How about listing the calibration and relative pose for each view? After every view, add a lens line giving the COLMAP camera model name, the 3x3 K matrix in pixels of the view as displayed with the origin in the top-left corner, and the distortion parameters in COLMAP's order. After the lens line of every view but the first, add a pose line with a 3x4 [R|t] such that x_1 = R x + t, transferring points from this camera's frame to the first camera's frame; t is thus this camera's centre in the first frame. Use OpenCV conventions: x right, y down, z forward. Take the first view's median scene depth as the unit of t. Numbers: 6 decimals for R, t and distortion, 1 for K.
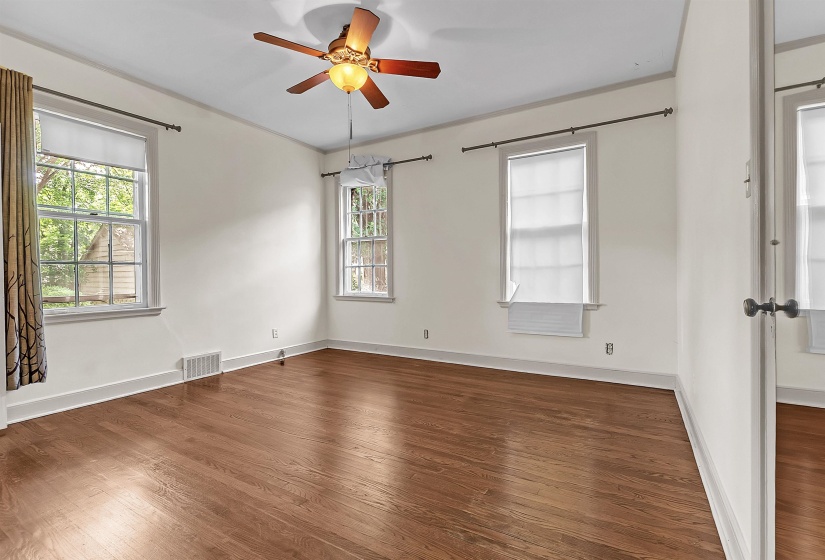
lens RADIAL K [[365.9, 0, 420.6], [0, 365.9, 270.6], [0, 0, 1]] dist [0.000334, 0.000292]
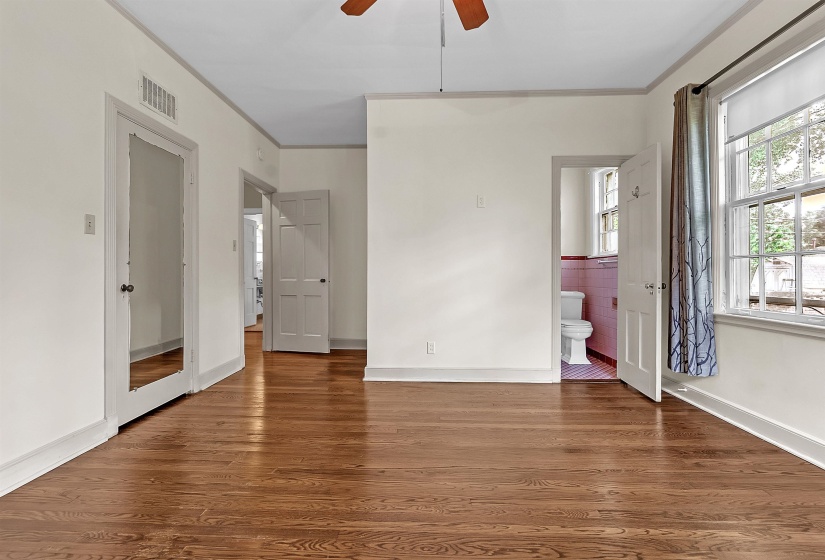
lens RADIAL K [[364.3, 0, 416.2], [0, 364.3, 270.7], [0, 0, 1]] dist [0.000716, -0.000059]
pose [[-0.881751, 0.010176, -0.471605, 0.144080], [0.008701, 0.999948, 0.005309, -0.001791], [0.471635, 0.000578, -0.881794, 1.650166]]
